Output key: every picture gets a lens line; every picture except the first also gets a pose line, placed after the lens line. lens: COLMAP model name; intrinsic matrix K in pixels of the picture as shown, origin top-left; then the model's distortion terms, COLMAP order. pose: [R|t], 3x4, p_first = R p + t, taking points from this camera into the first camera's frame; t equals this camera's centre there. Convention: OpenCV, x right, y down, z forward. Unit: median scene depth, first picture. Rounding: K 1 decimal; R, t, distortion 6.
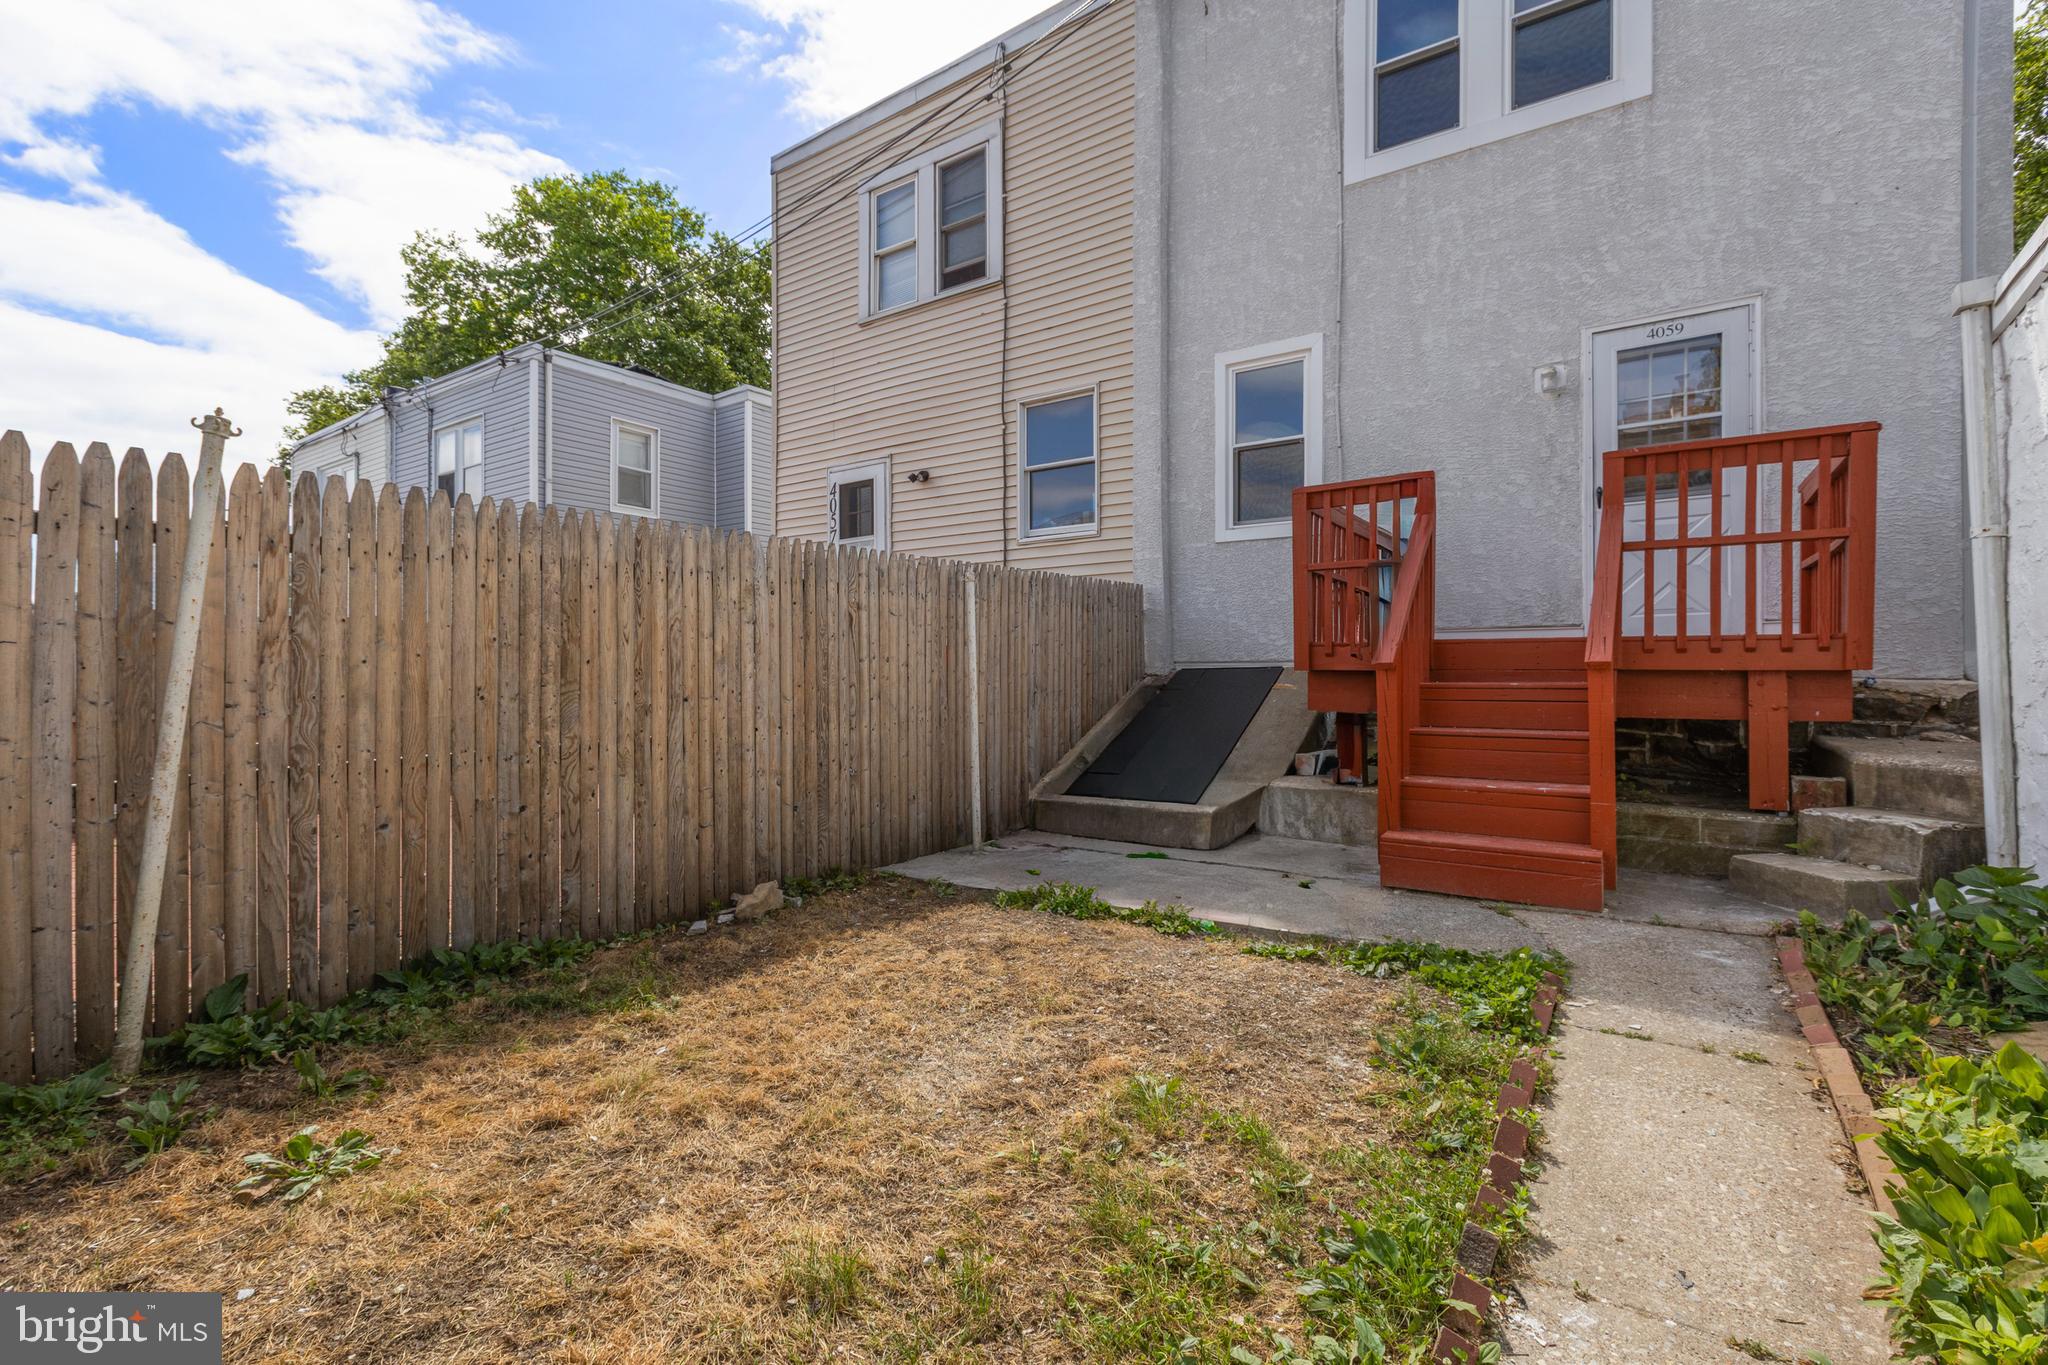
lens RADIAL K [[901.6, 0, 1010.6], [0, 901.6, 679.4], [0, 0, 1]] dist [0.001228, -0.001355]
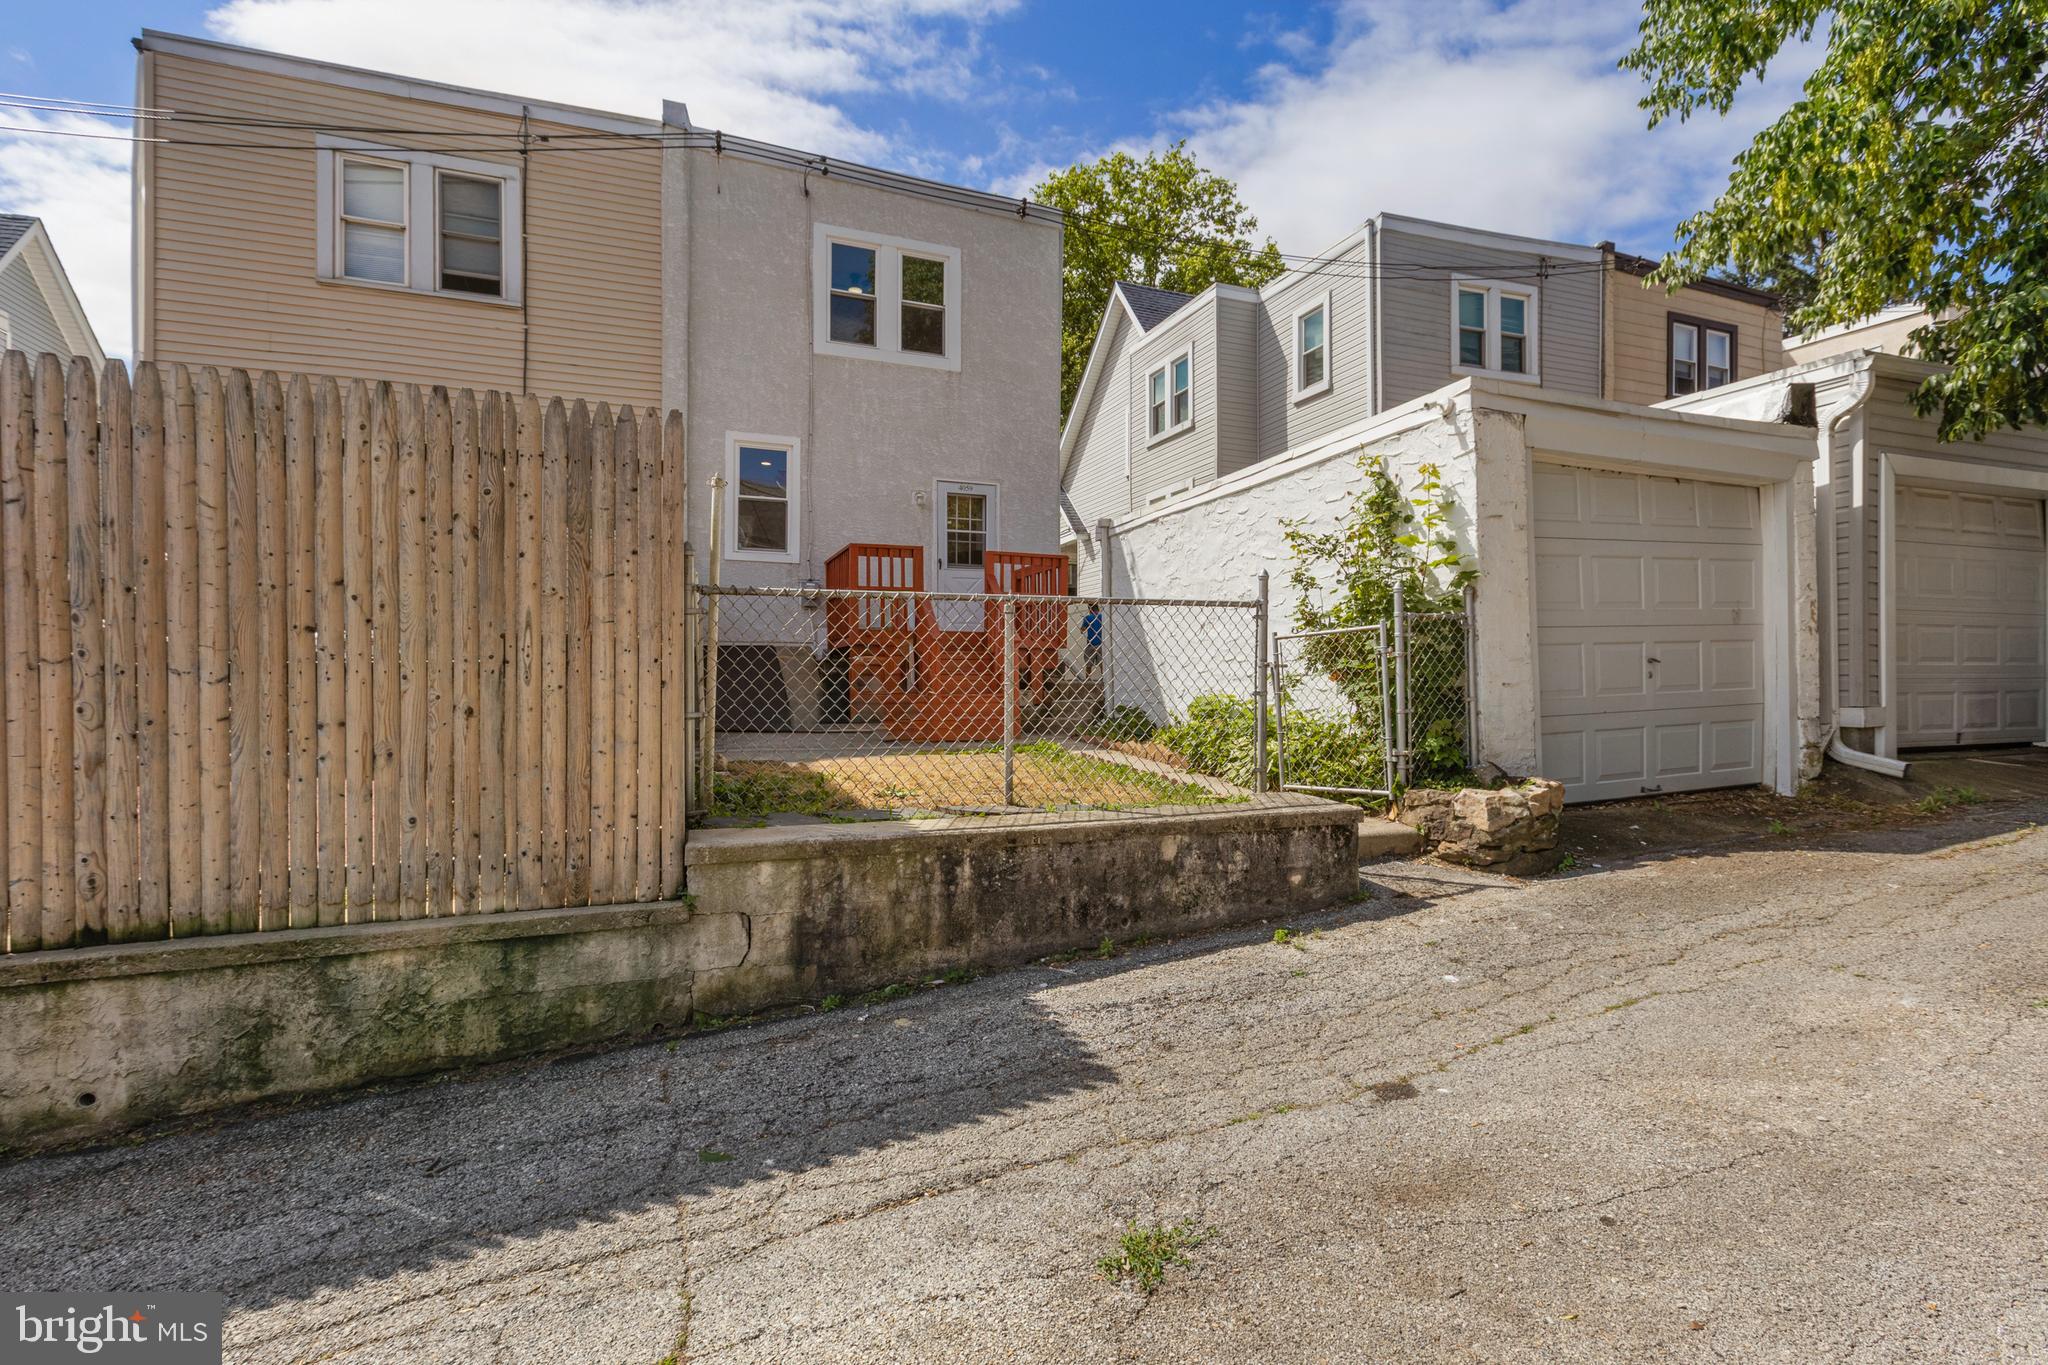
lens RADIAL K [[901.6, 0, 1017.8], [0, 901.6, 680.2], [0, 0, 1]] dist [0.001228, -0.001355]
pose [[0.570048, 0.005659, 0.821592, -0.682959], [0.000570, 0.999973, -0.007283, 0.052857], [-0.821611, 0.004620, 0.570029, -0.210101]]
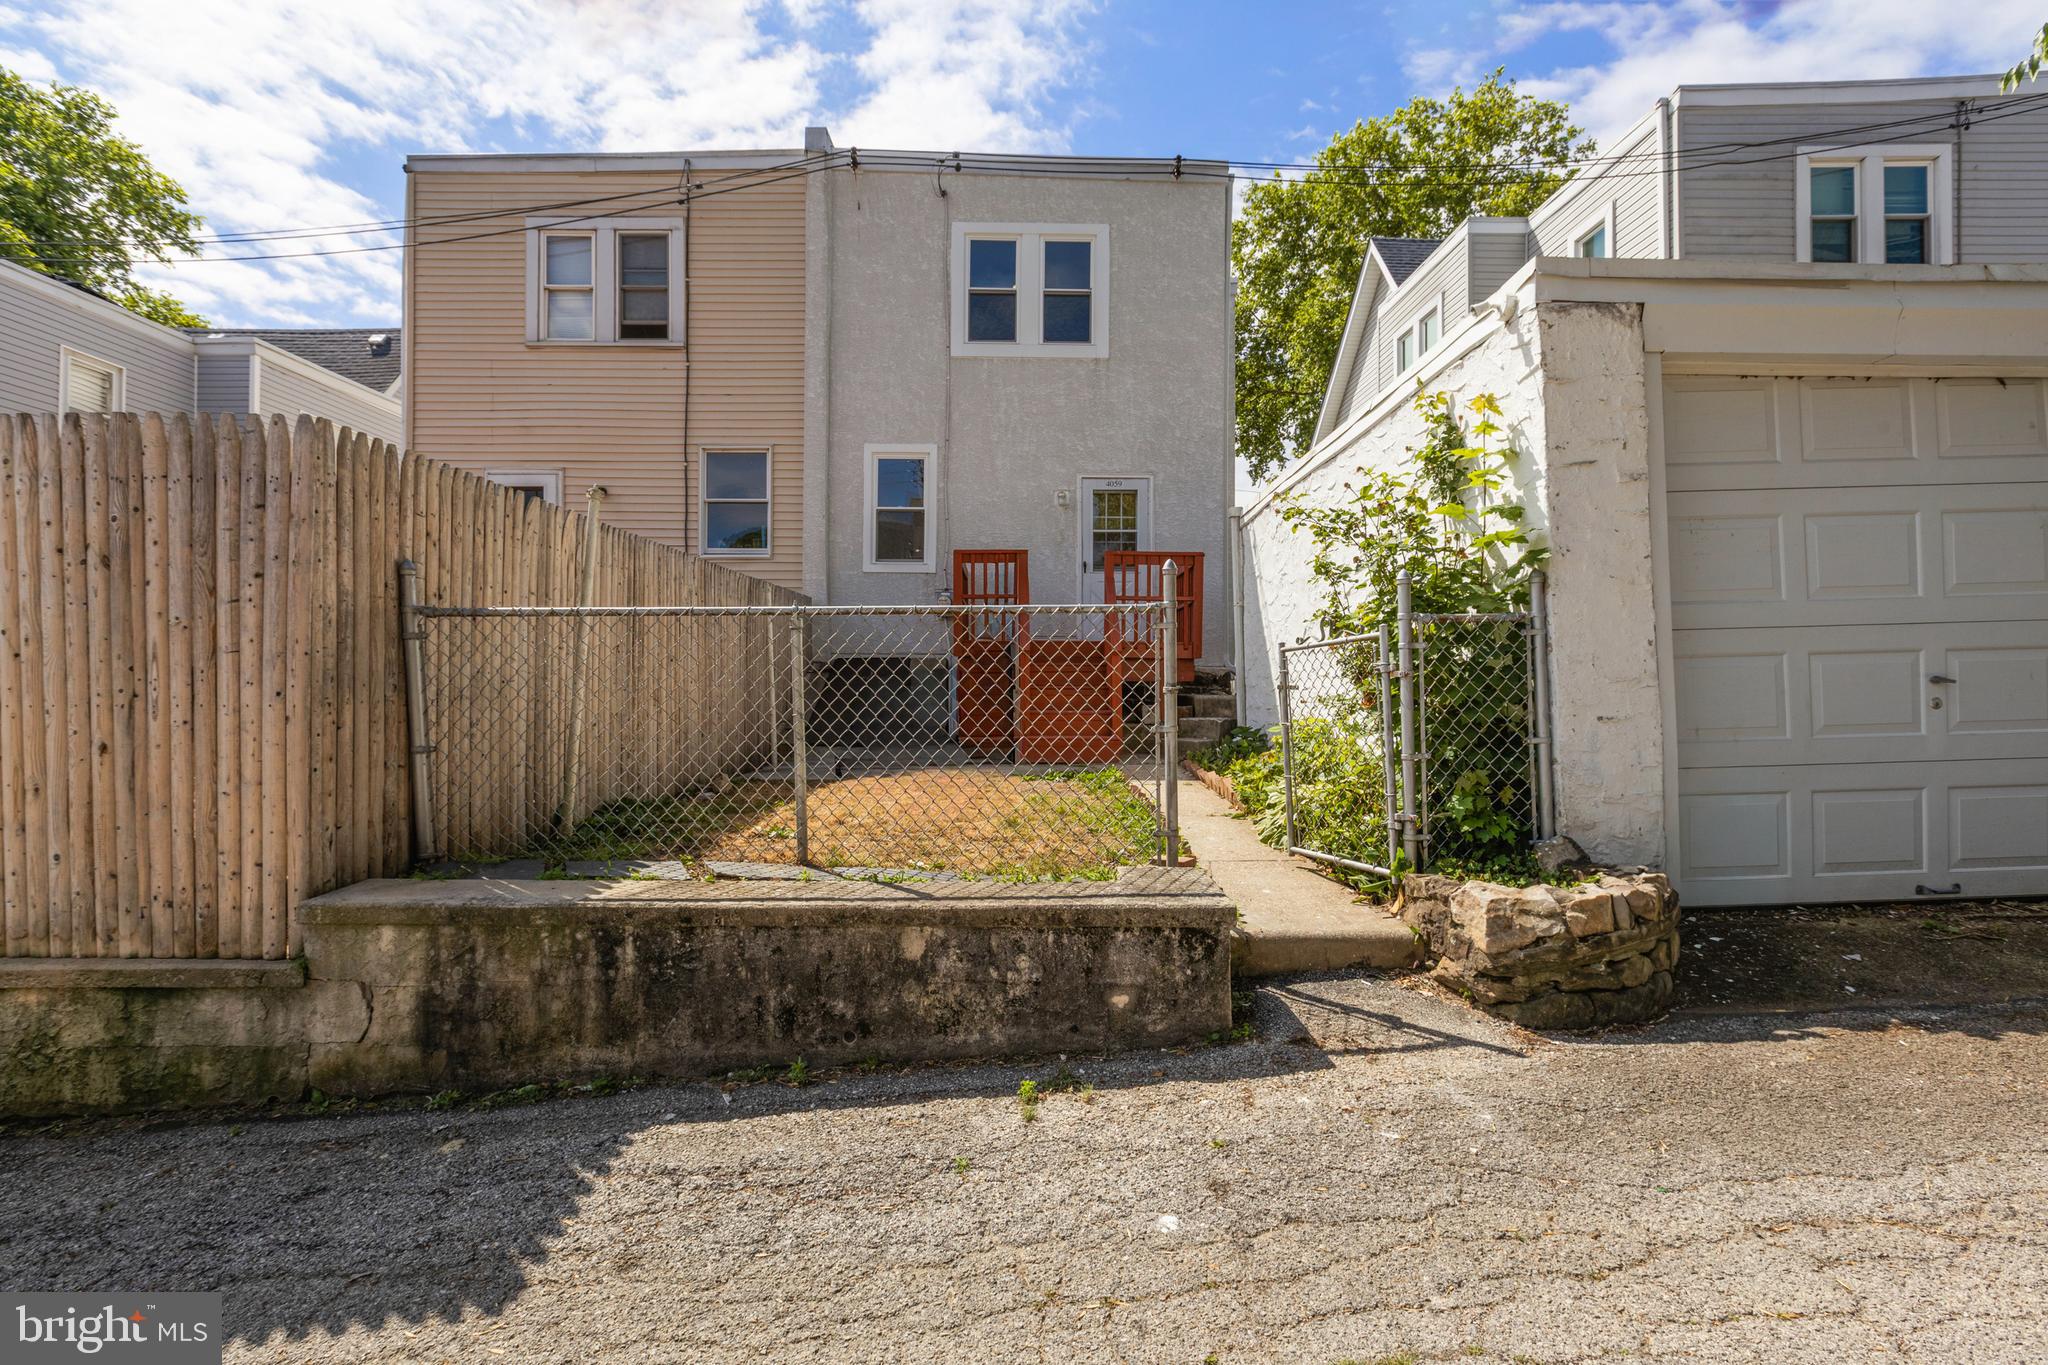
lens RADIAL K [[901.6, 0, 1020.0], [0, 901.6, 678.3], [0, 0, 1]] dist [0.001228, -0.001355]
pose [[0.815243, 0.011262, 0.579010, -0.399162], [-0.003494, 0.999888, -0.014529, 0.038618], [-0.579109, 0.009822, 0.815191, -0.323271]]
